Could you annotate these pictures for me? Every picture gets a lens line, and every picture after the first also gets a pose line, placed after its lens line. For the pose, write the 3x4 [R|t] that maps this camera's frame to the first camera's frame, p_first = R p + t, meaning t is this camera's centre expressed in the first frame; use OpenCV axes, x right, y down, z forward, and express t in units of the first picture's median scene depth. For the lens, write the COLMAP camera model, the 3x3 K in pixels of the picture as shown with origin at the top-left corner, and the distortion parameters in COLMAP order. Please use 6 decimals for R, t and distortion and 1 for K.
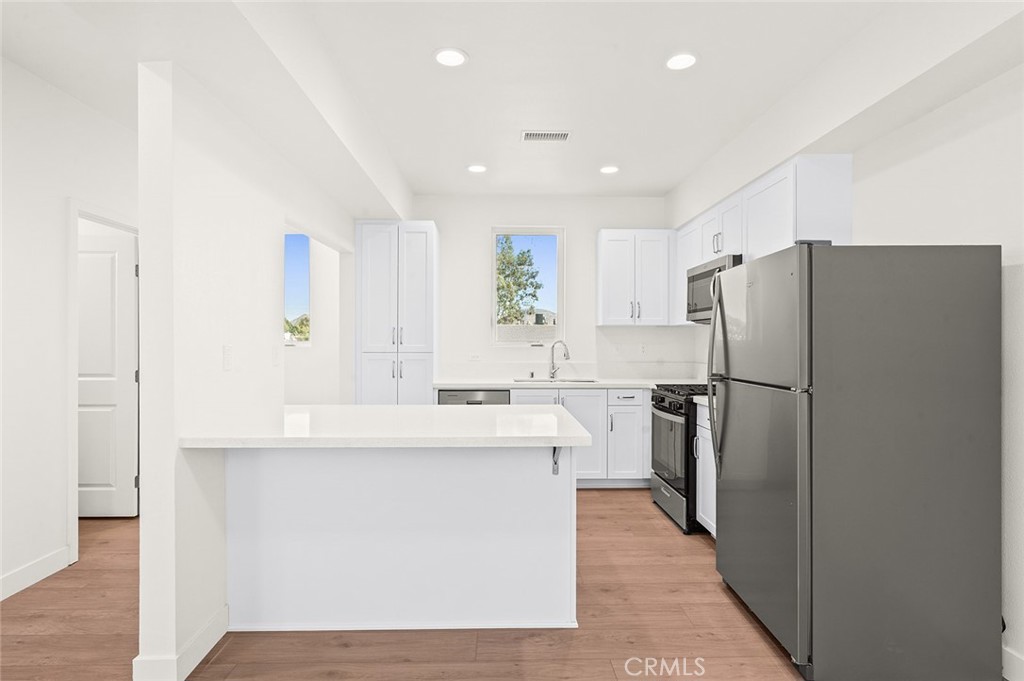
lens RADIAL K [[515.6, 0, 509.8], [0, 515.6, 342.3], [0, 0, 1]] dist [-0.005772, -0.000876]
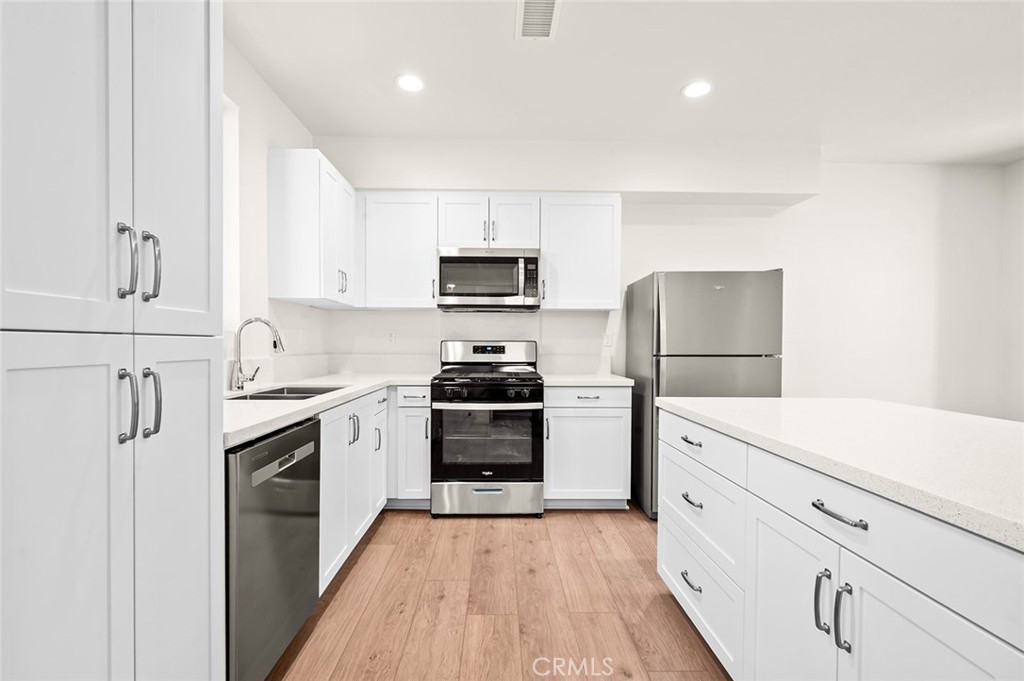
lens RADIAL K [[480.8, 0, 509.0], [0, 480.8, 346.1], [0, 0, 1]] dist [0.001123, 0.000024]
pose [[0.017447, -0.012015, 0.999776, -0.527964], [-0.003975, 0.999919, 0.012087, 0.034478], [-0.999840, -0.004185, 0.017398, 0.979019]]
